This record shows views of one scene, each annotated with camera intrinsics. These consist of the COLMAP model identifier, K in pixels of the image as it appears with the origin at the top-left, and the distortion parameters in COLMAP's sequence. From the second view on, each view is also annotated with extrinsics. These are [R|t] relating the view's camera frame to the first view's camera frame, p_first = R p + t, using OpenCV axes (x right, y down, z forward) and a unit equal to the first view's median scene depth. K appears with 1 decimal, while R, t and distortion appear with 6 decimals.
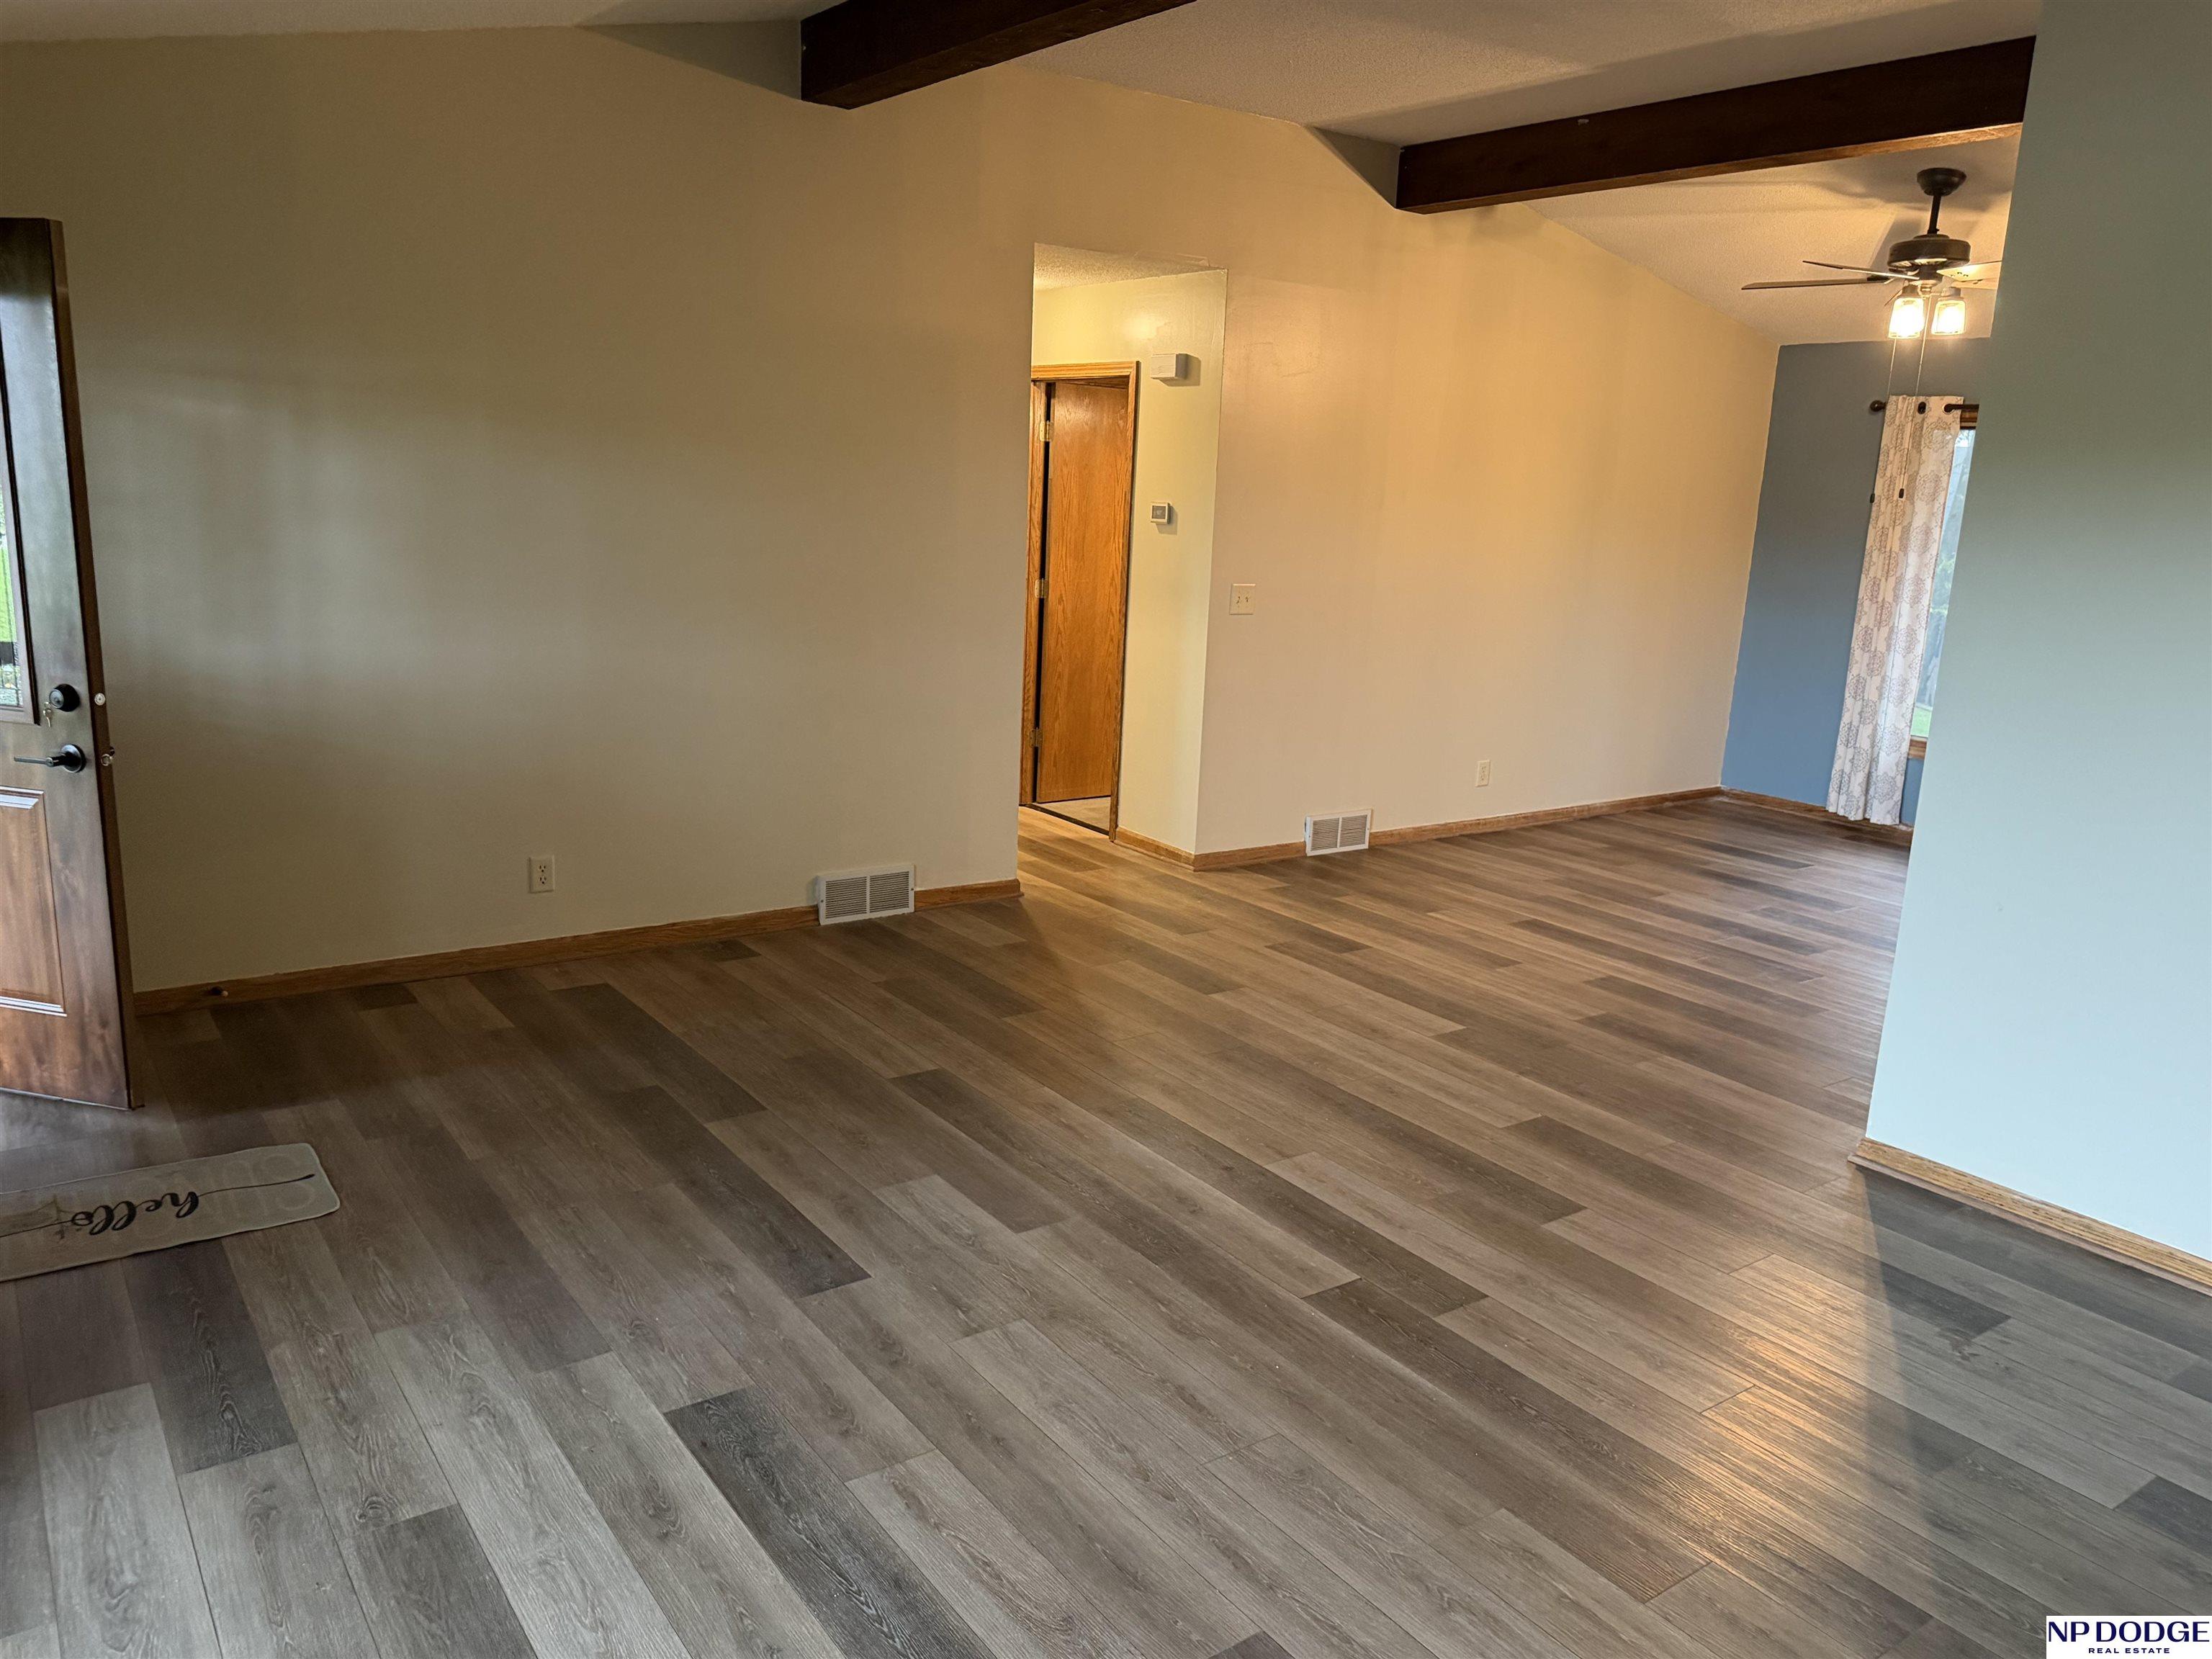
lens RADIAL K [[1609.0, 0, 1106.0], [0, 1609.0, 829.5], [0, 0, 1]] dist [-0.003261, -0.002441]
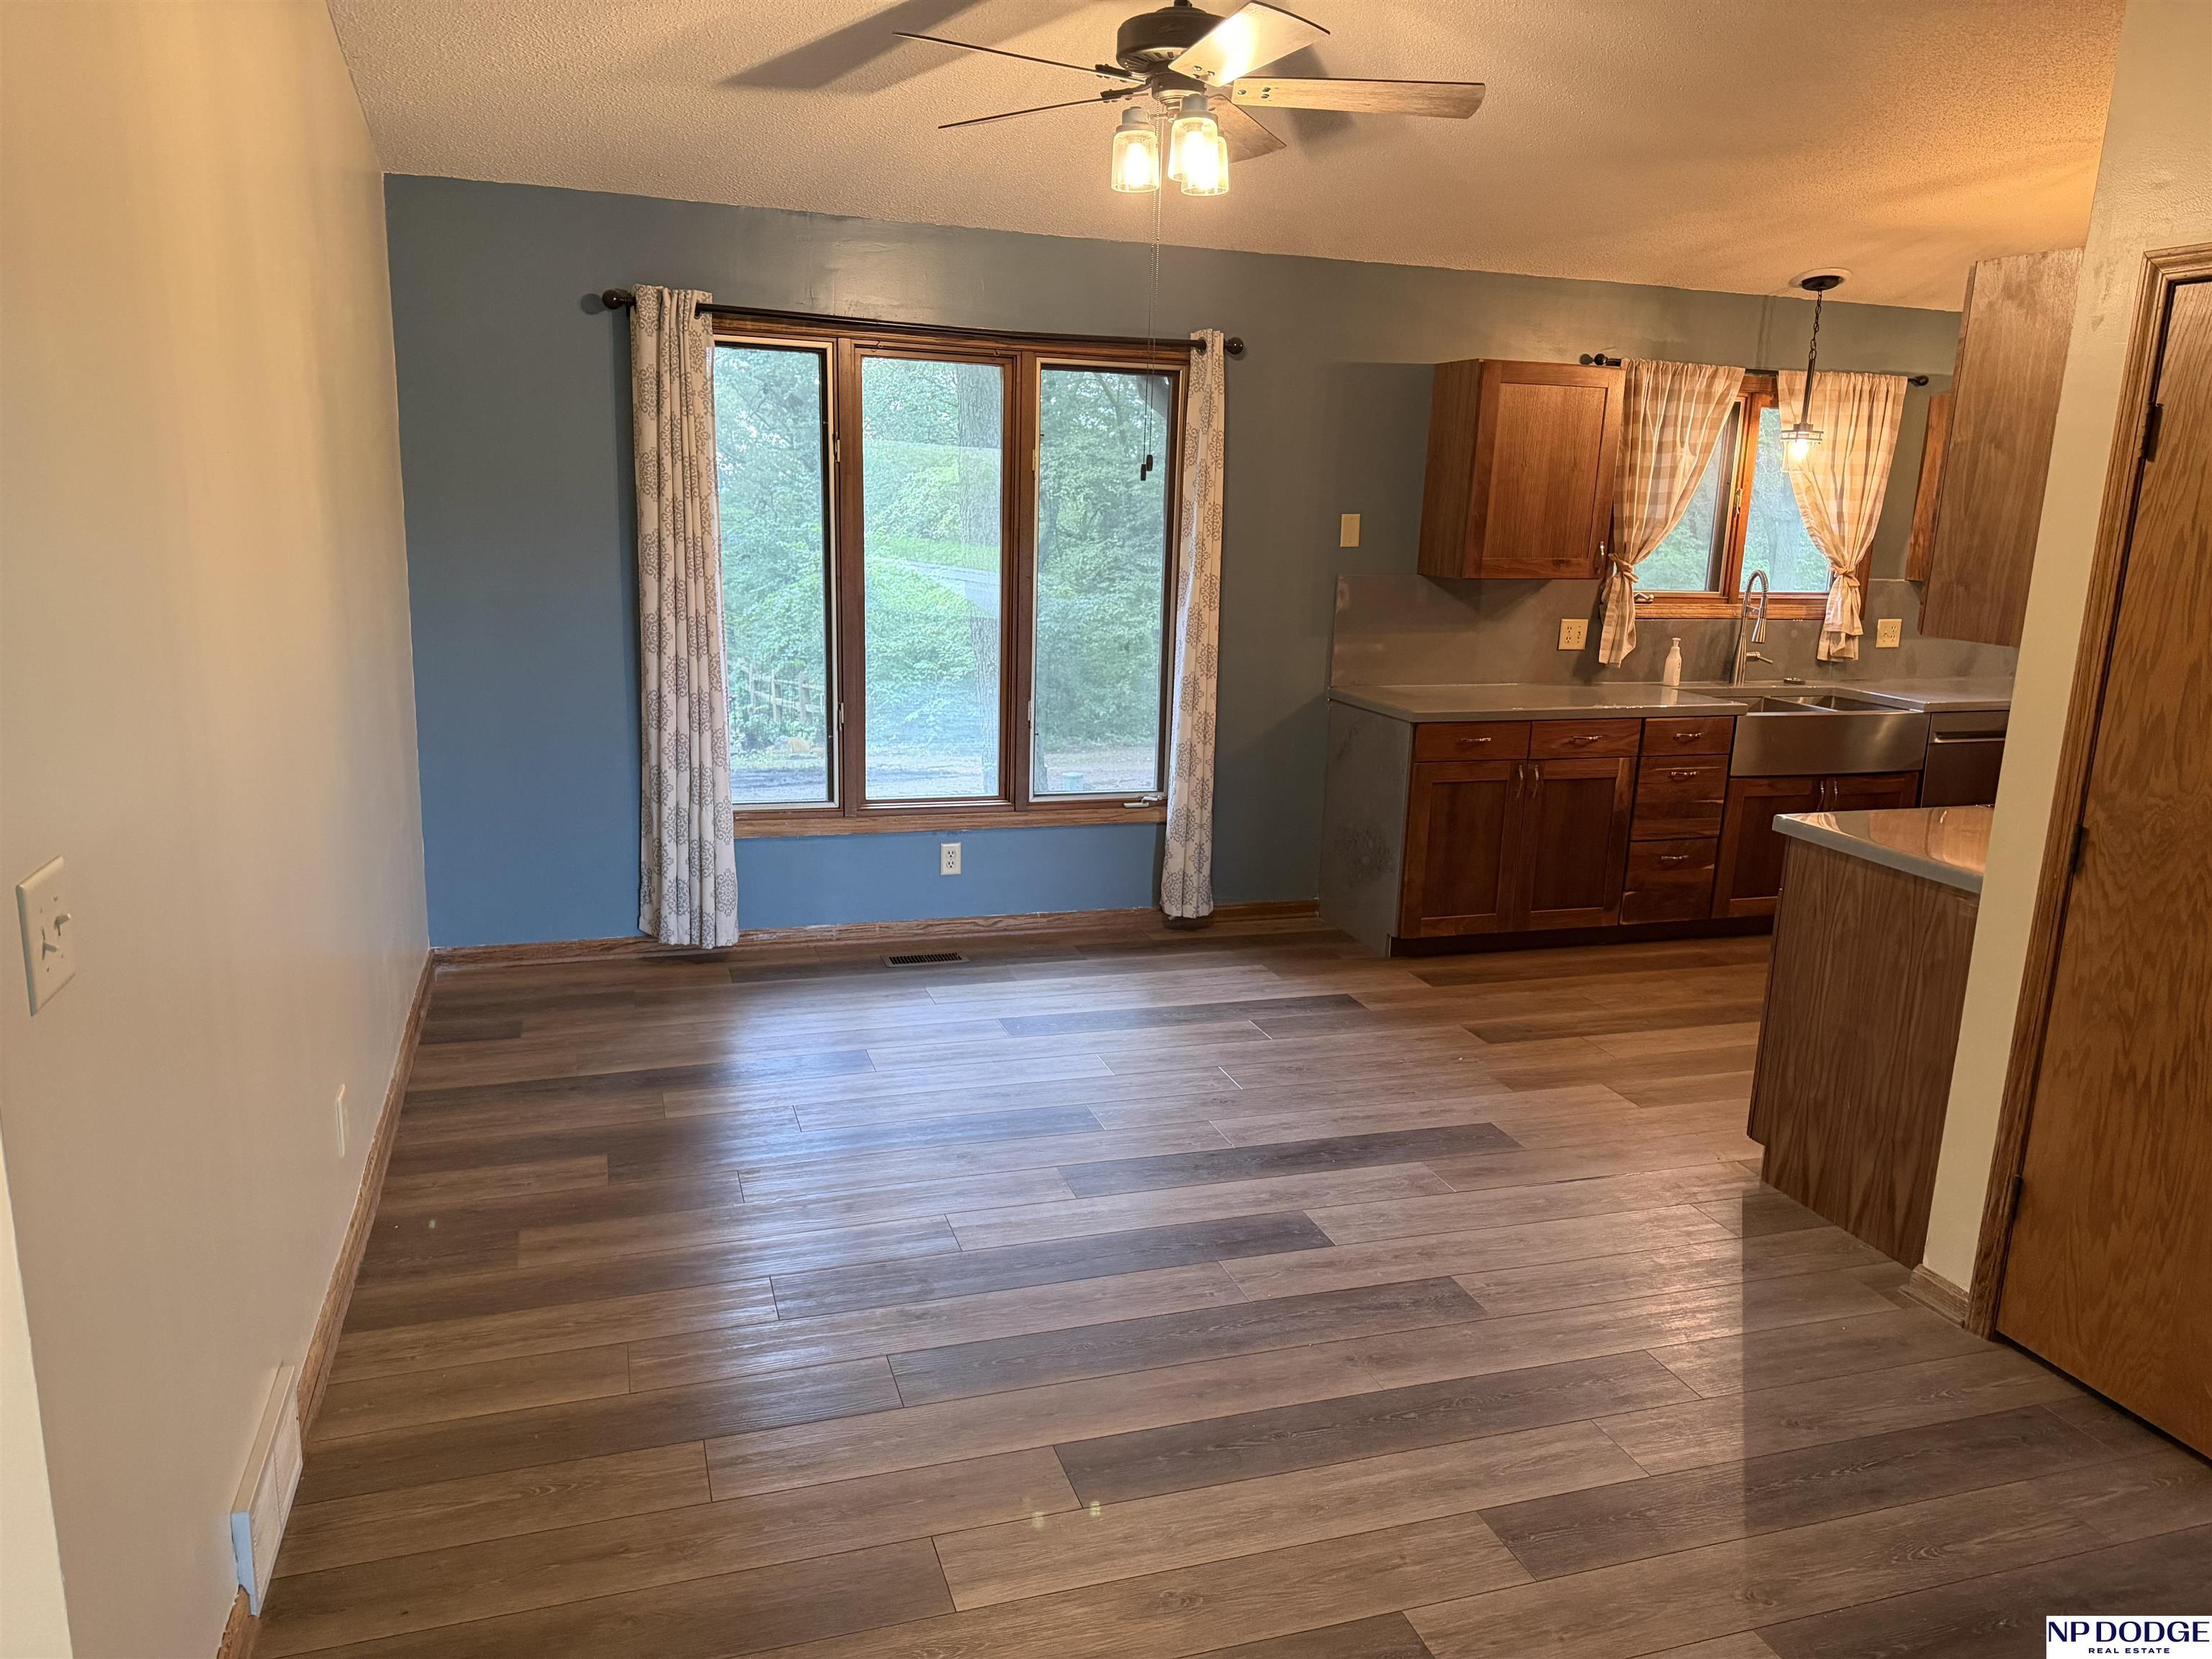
lens RADIAL K [[1582.0, 0, 1106.0], [0, 1582.0, 829.5], [0, 0, 1]] dist [0.000411, -0.001173]
pose [[0.300458, -0.238692, 0.923445, -0.098067], [0.184299, 0.964463, 0.189330, -0.205225], [-0.935820, 0.113304, 0.333772, 0.897273]]
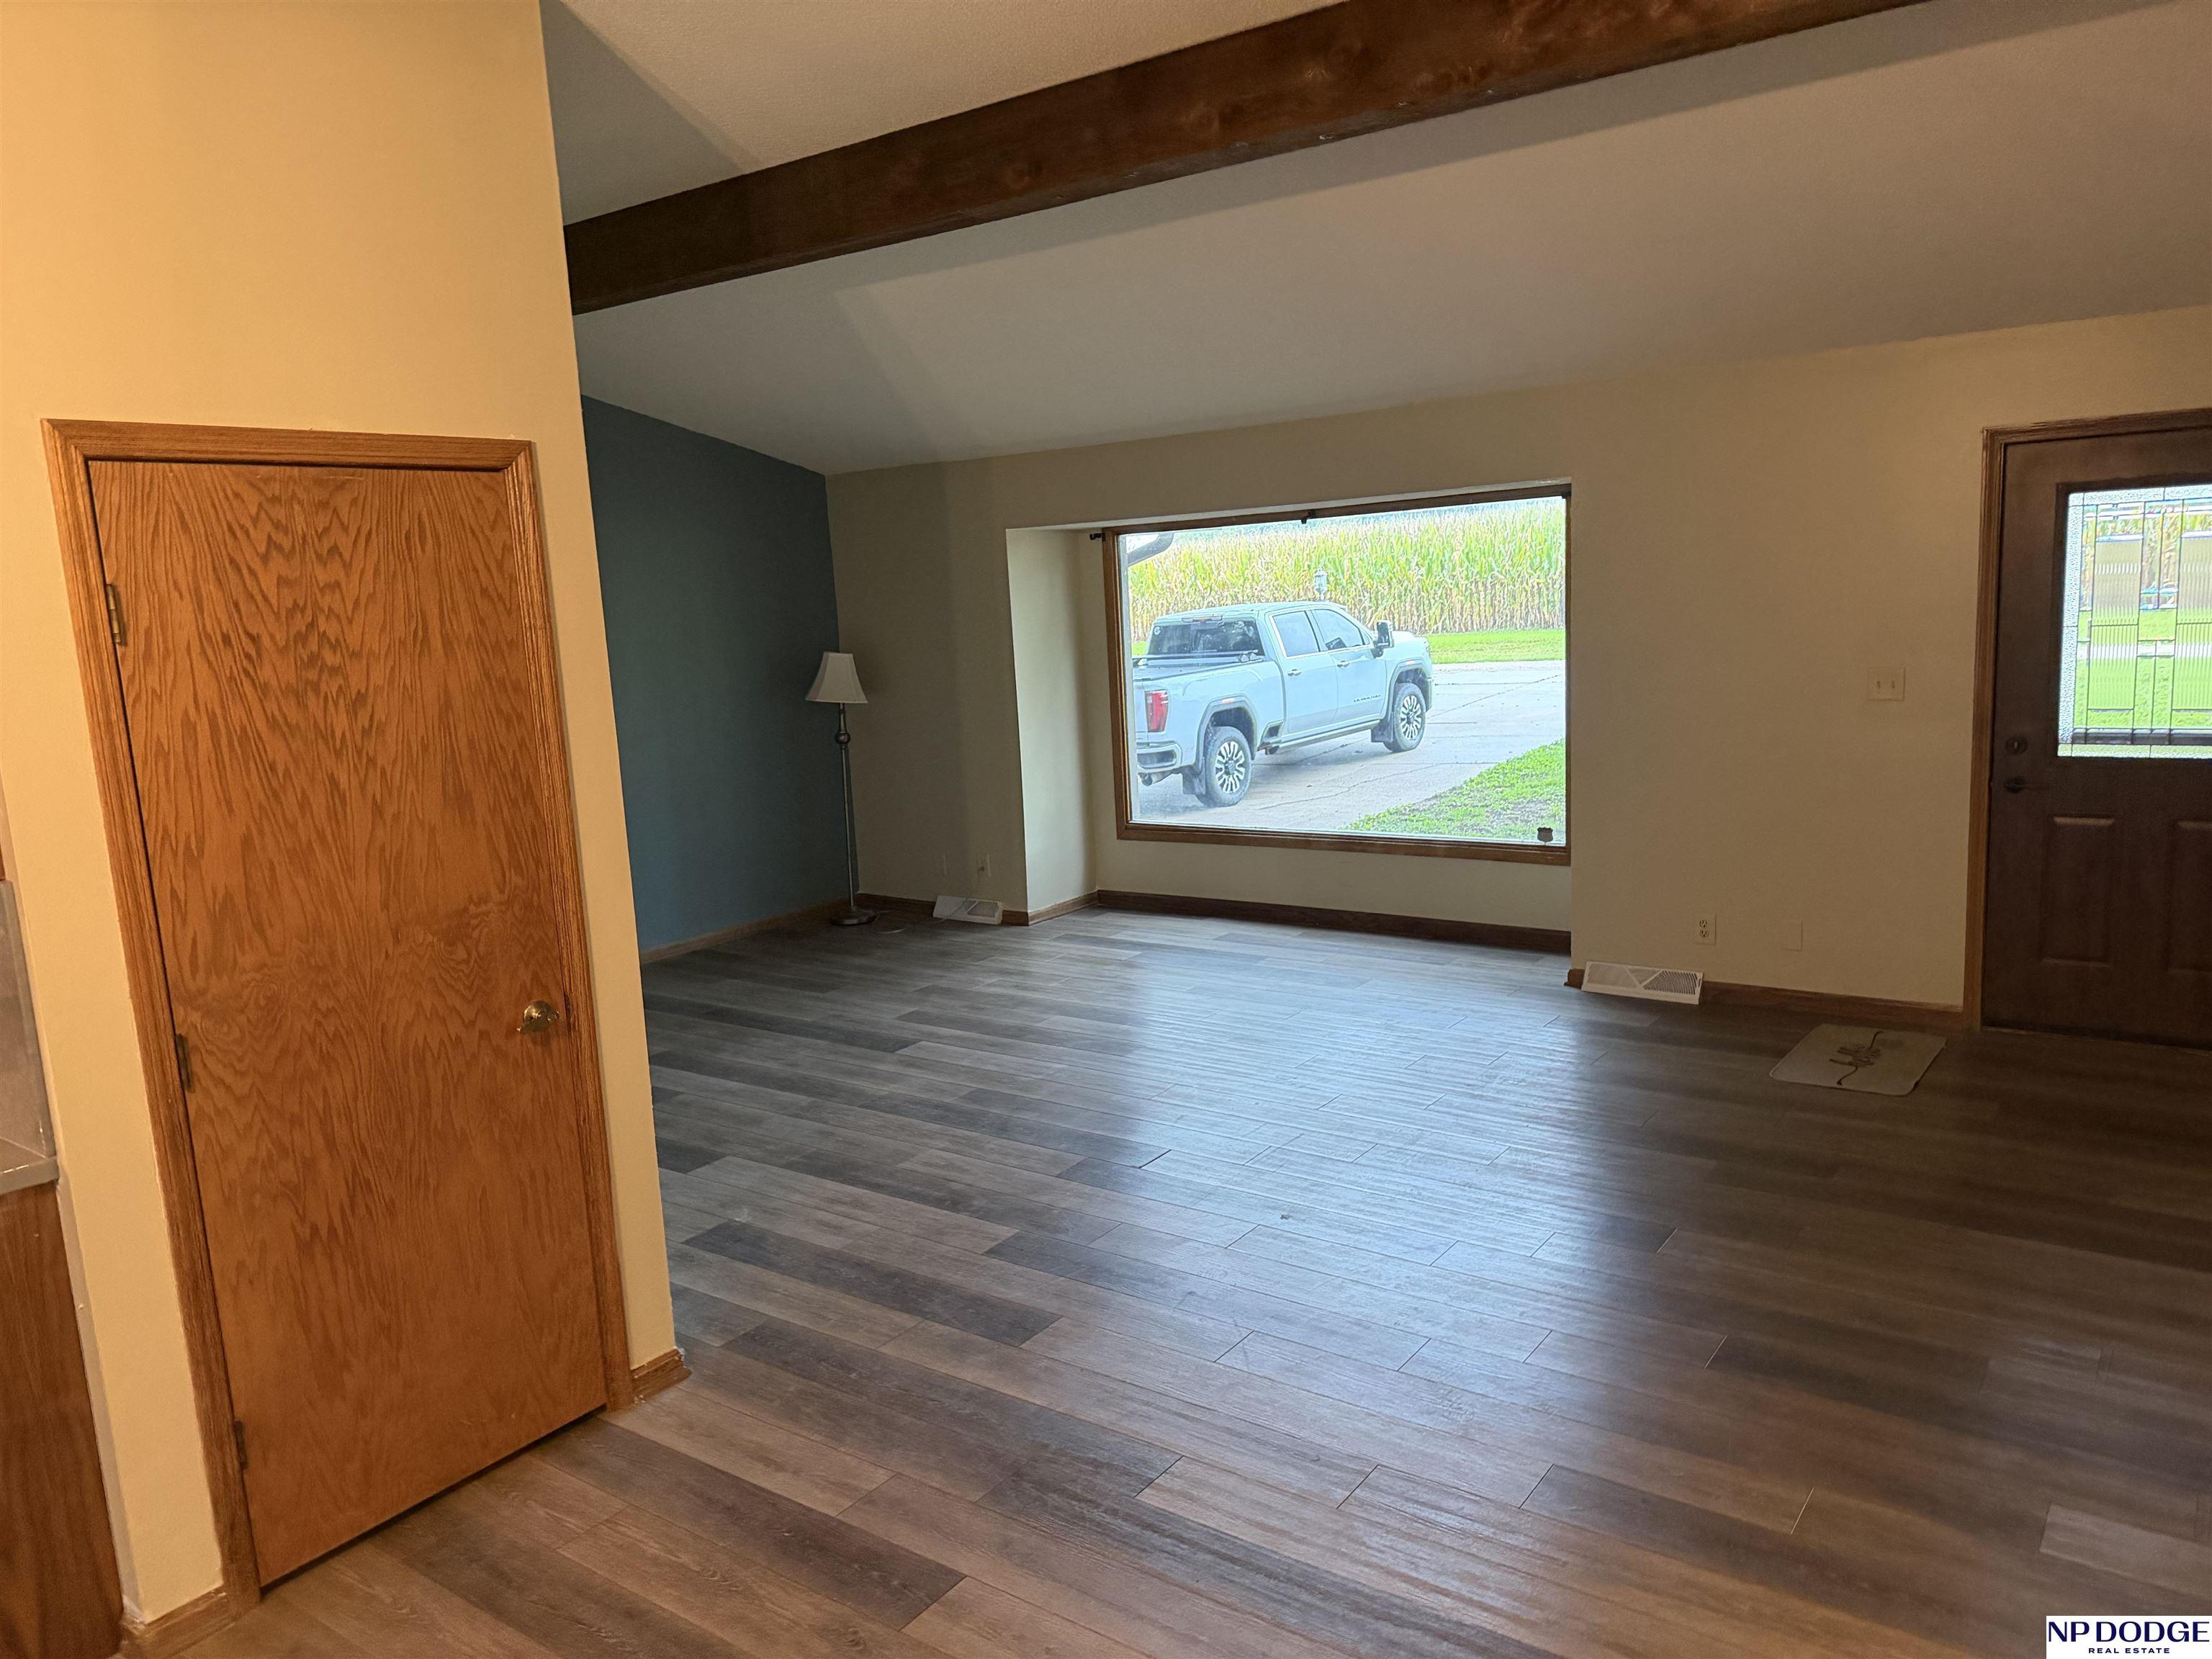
lens RADIAL K [[1582.0, 0, 1106.0], [0, 1582.0, 829.5], [0, 0, 1]] dist [0.000411, -0.001173]
pose [[-0.951067, 0.052633, -0.304469, 0.353491], [-0.057475, 0.938053, 0.341693, -0.285618], [0.303592, 0.342472, -0.889126, 1.256137]]
